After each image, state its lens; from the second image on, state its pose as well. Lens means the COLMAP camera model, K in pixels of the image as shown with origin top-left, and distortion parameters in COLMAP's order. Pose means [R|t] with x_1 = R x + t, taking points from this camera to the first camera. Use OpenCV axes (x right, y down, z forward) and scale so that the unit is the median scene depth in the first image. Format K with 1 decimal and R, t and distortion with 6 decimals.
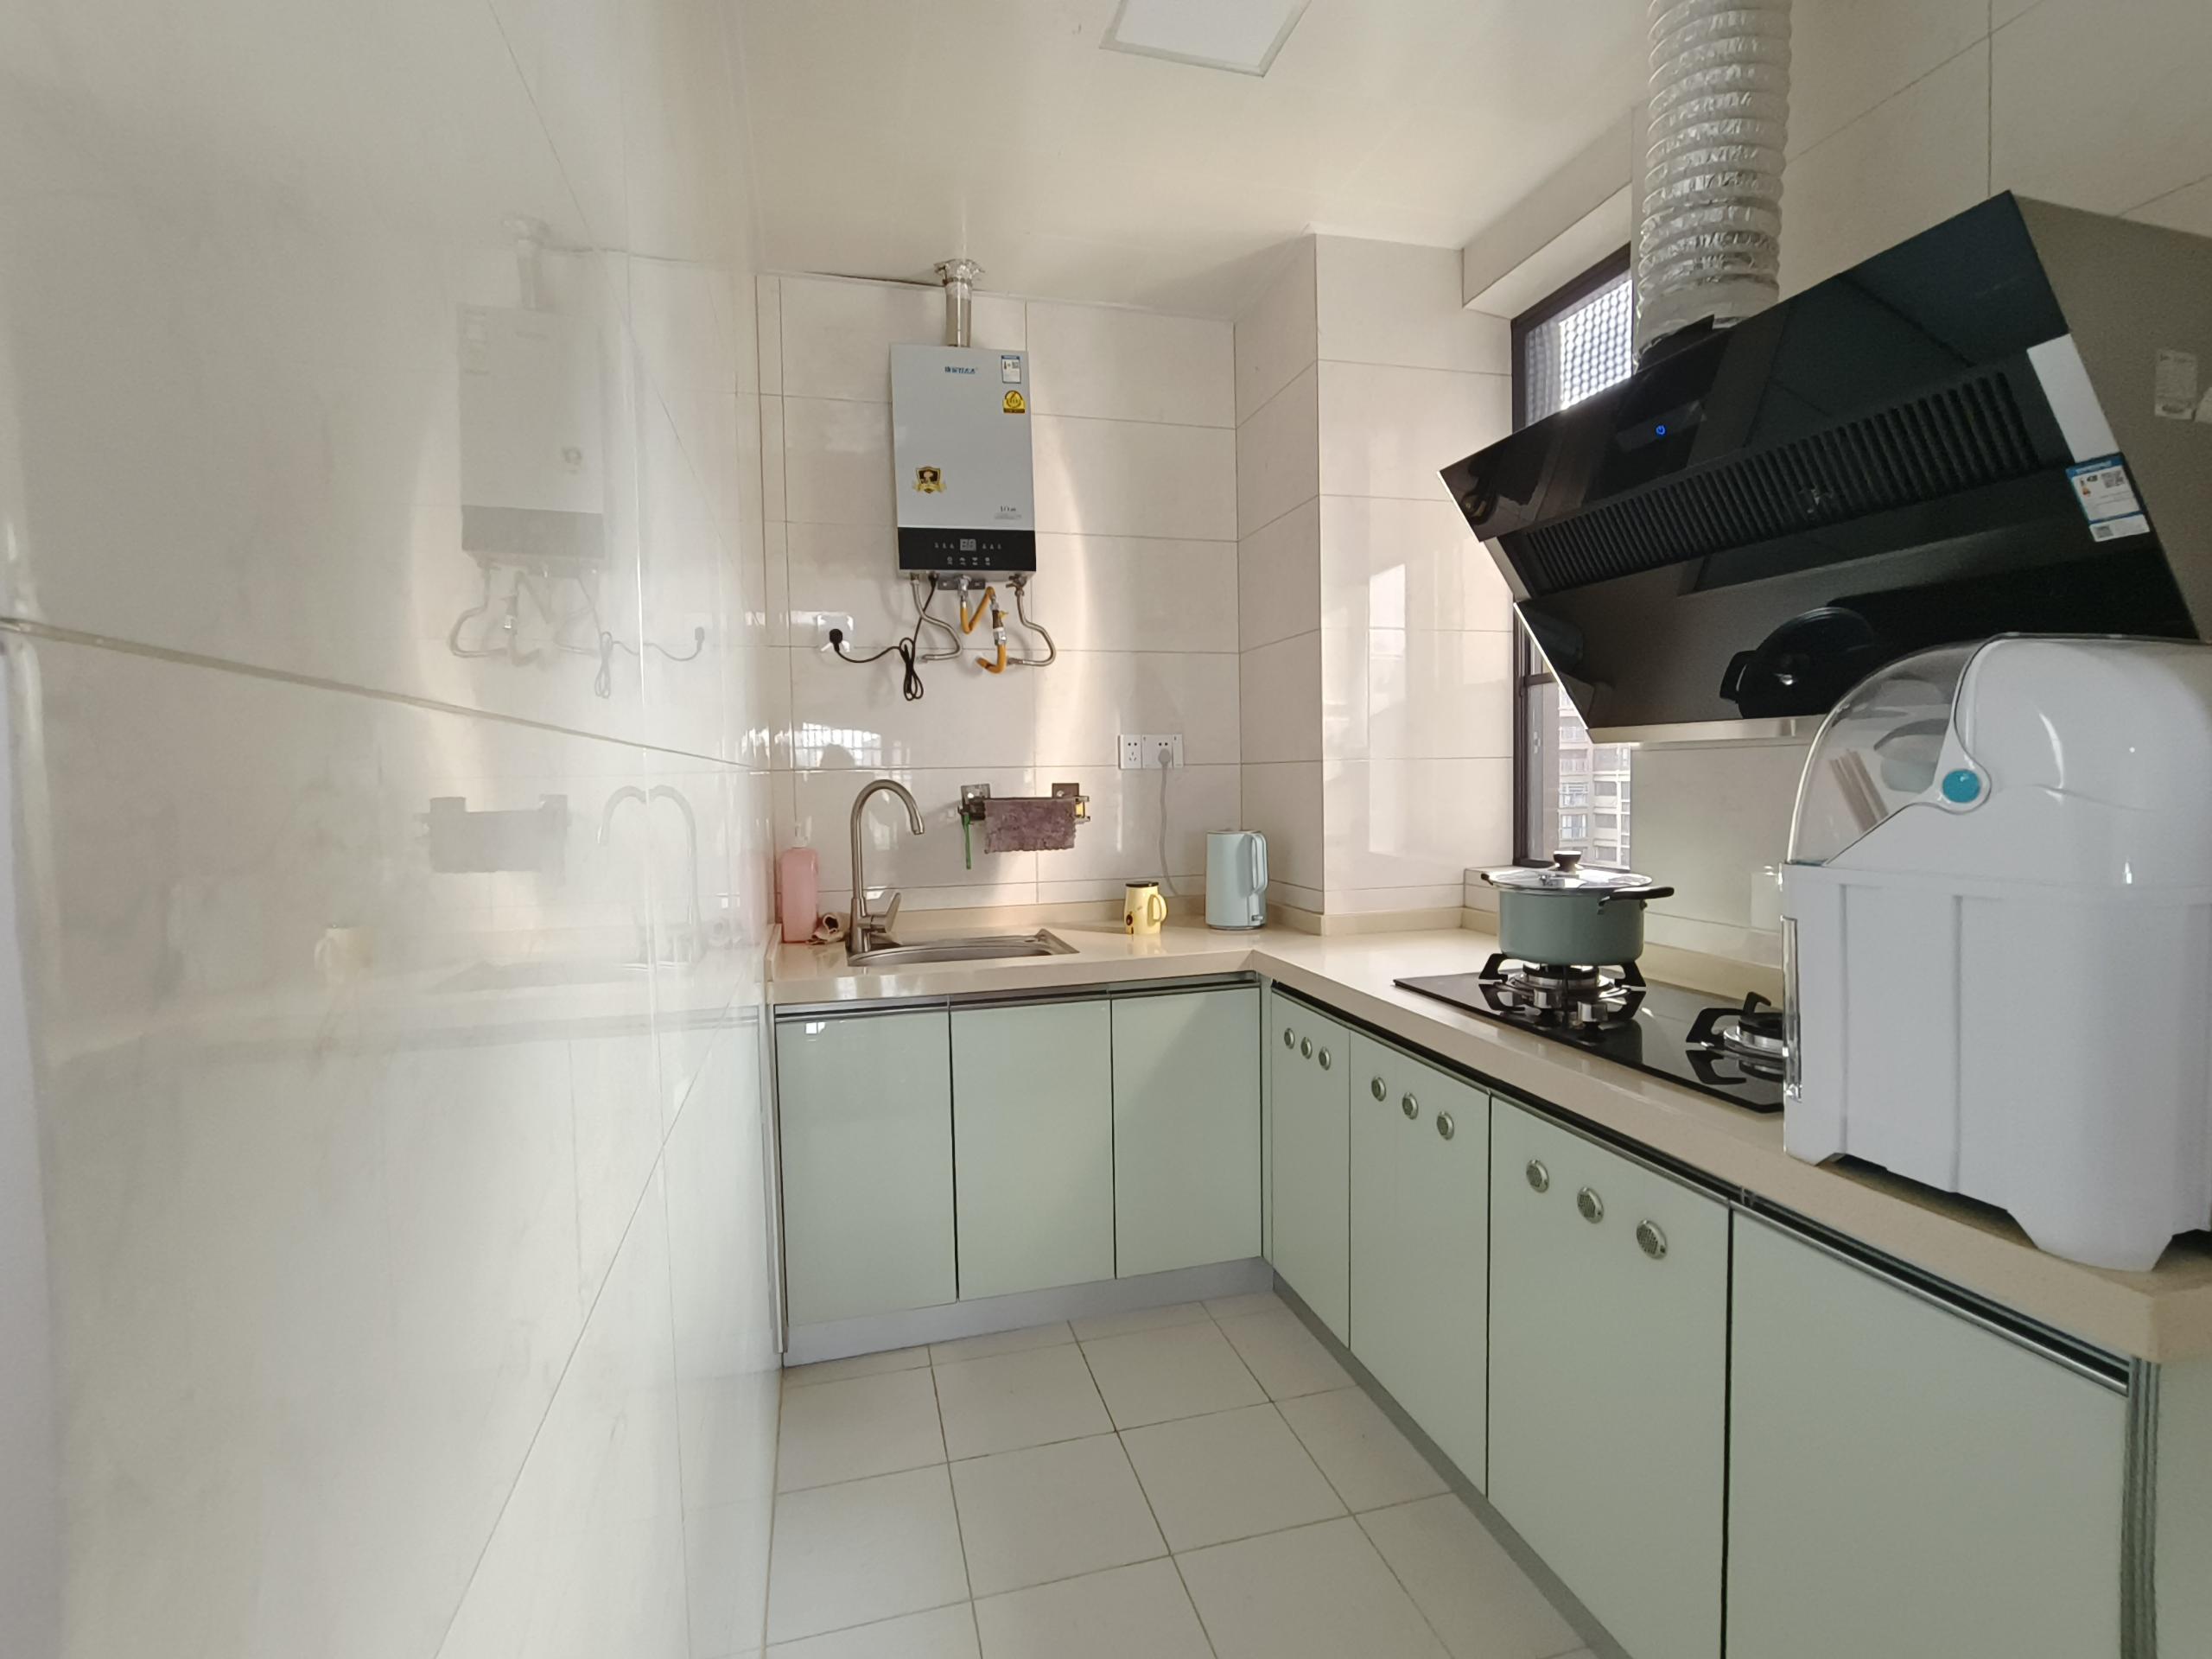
lens RADIAL K [[1012.3, 0, 1095.5], [0, 1012.3, 825.6], [0, 0, 1]] dist [-0.020826, 0.001963]
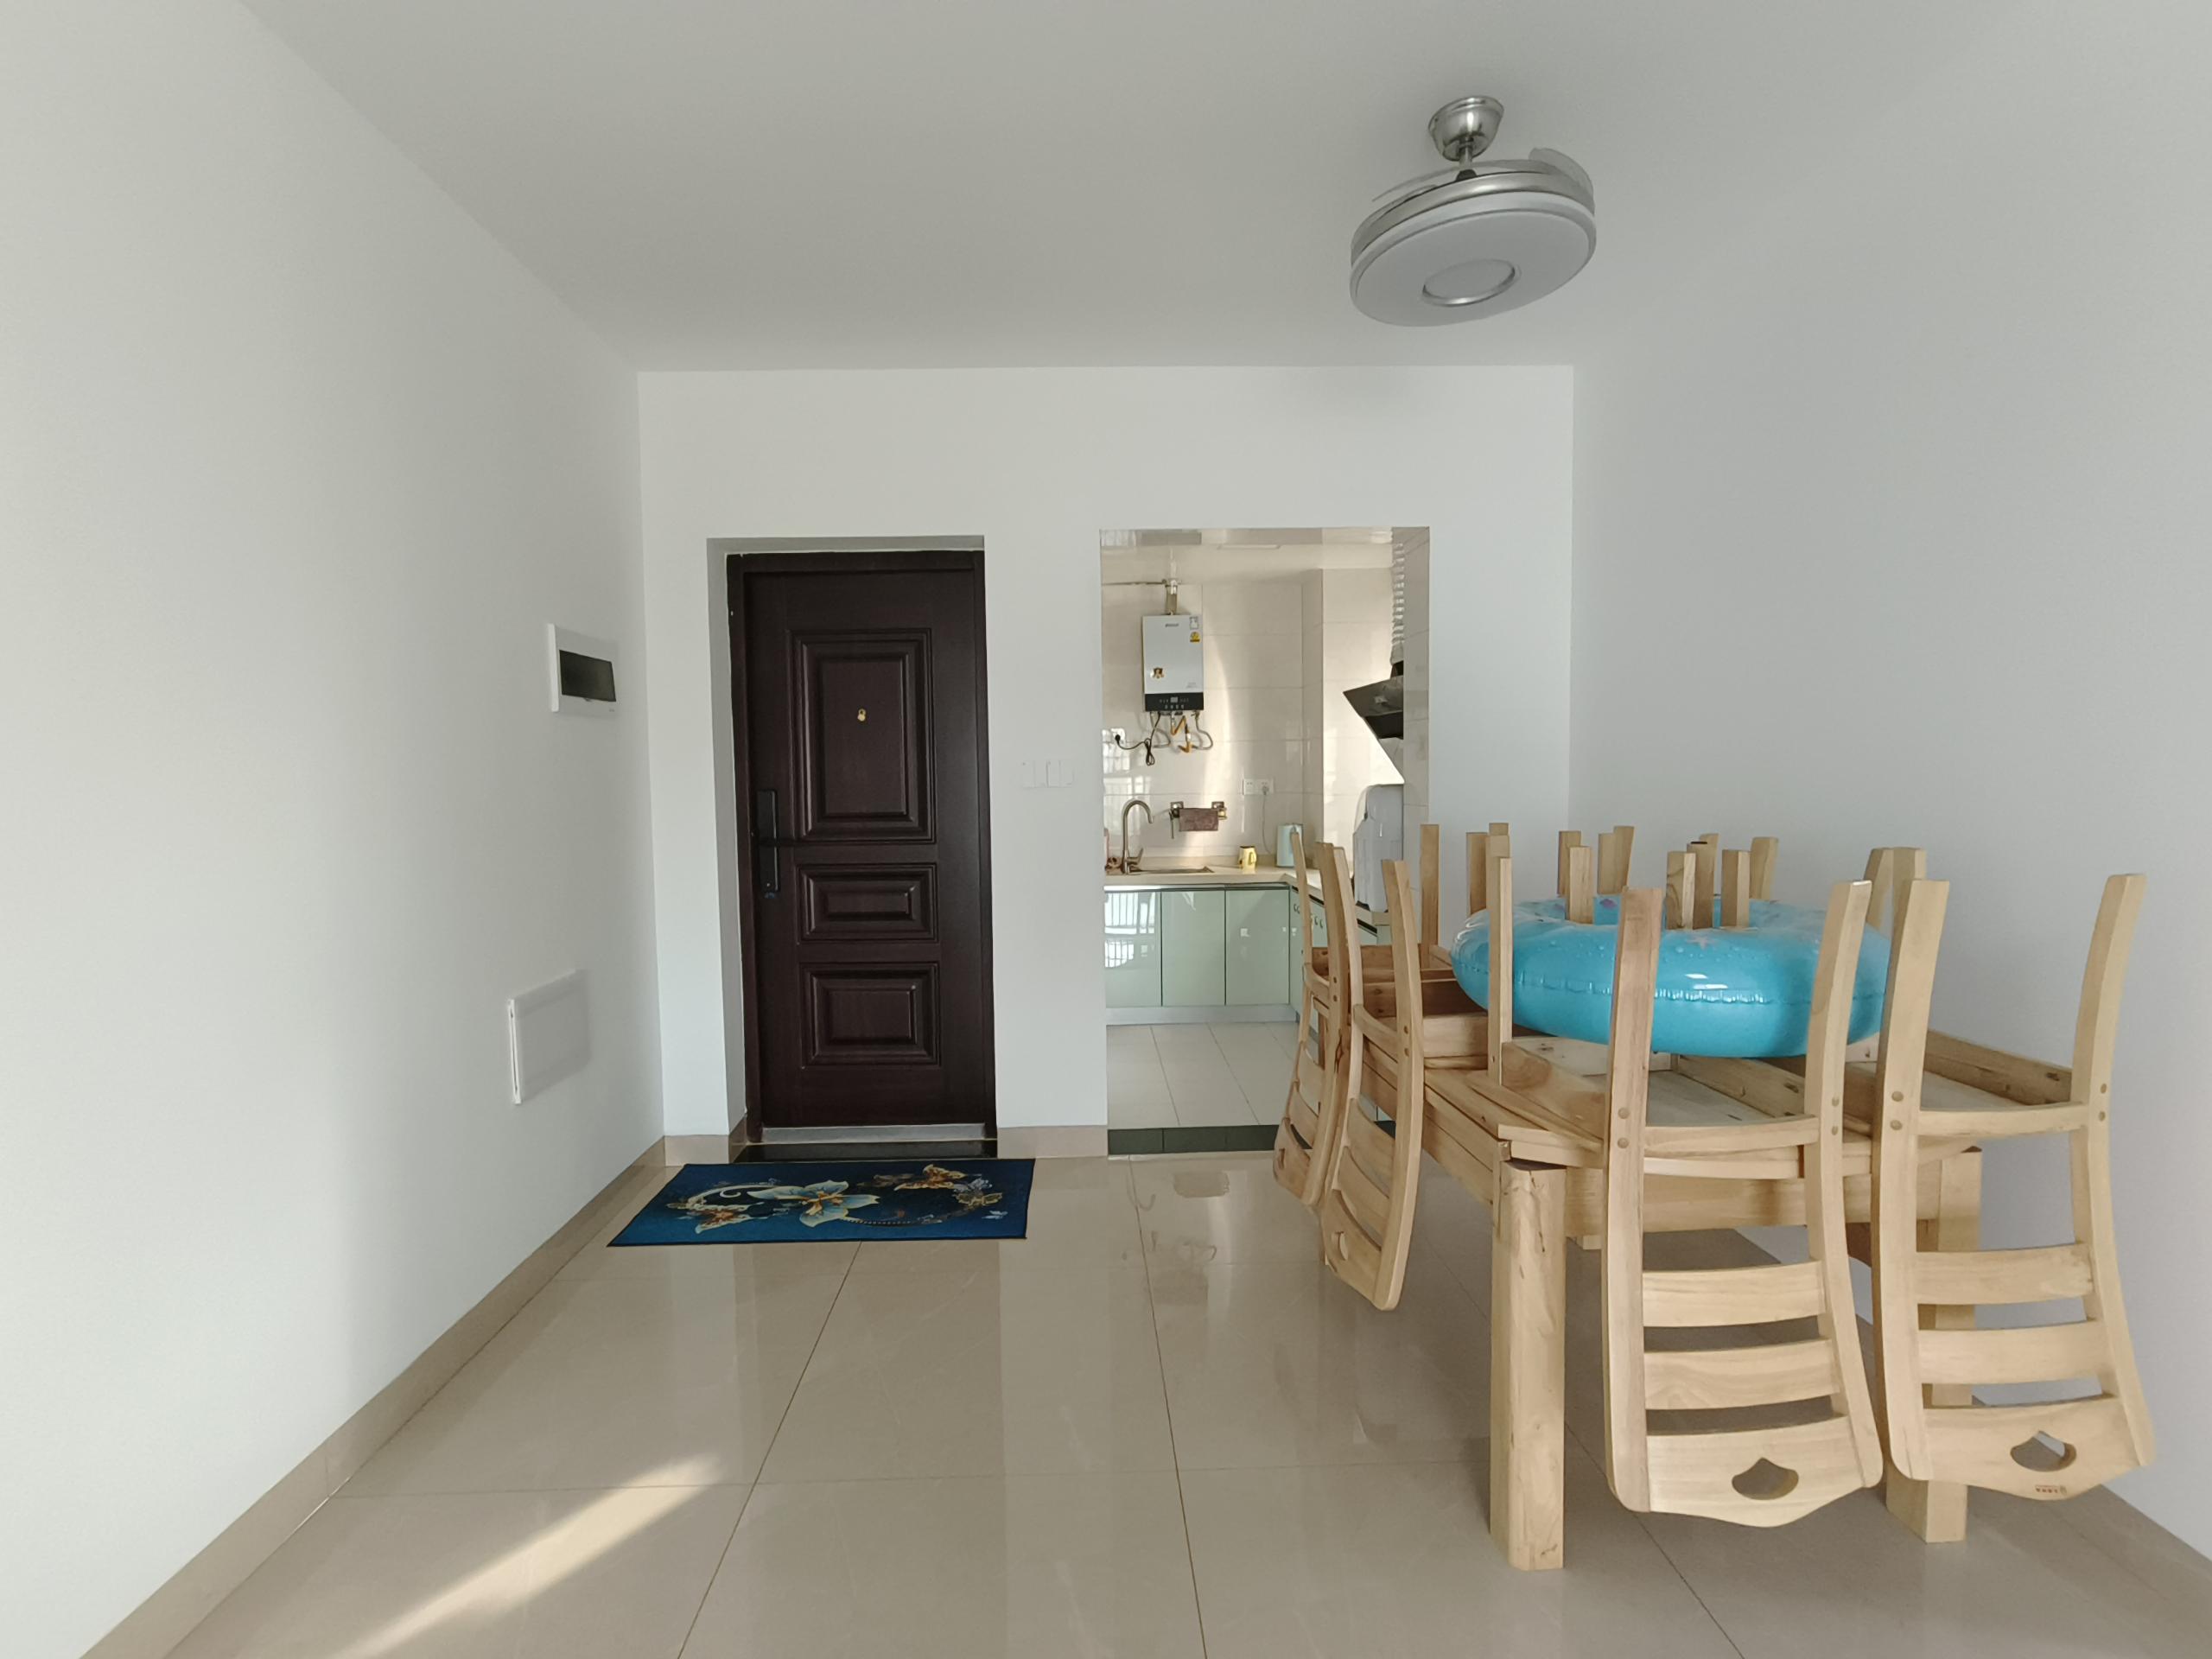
lens RADIAL K [[1012.3, 0, 1101.8], [0, 1012.3, 830.4], [0, 0, 1]] dist [-0.020826, 0.001963]
pose [[0.974523, 0.018963, -0.223484, 0.231057], [-0.015759, 0.999746, 0.016112, -0.011041], [0.223732, -0.012180, 0.974575, -1.278594]]
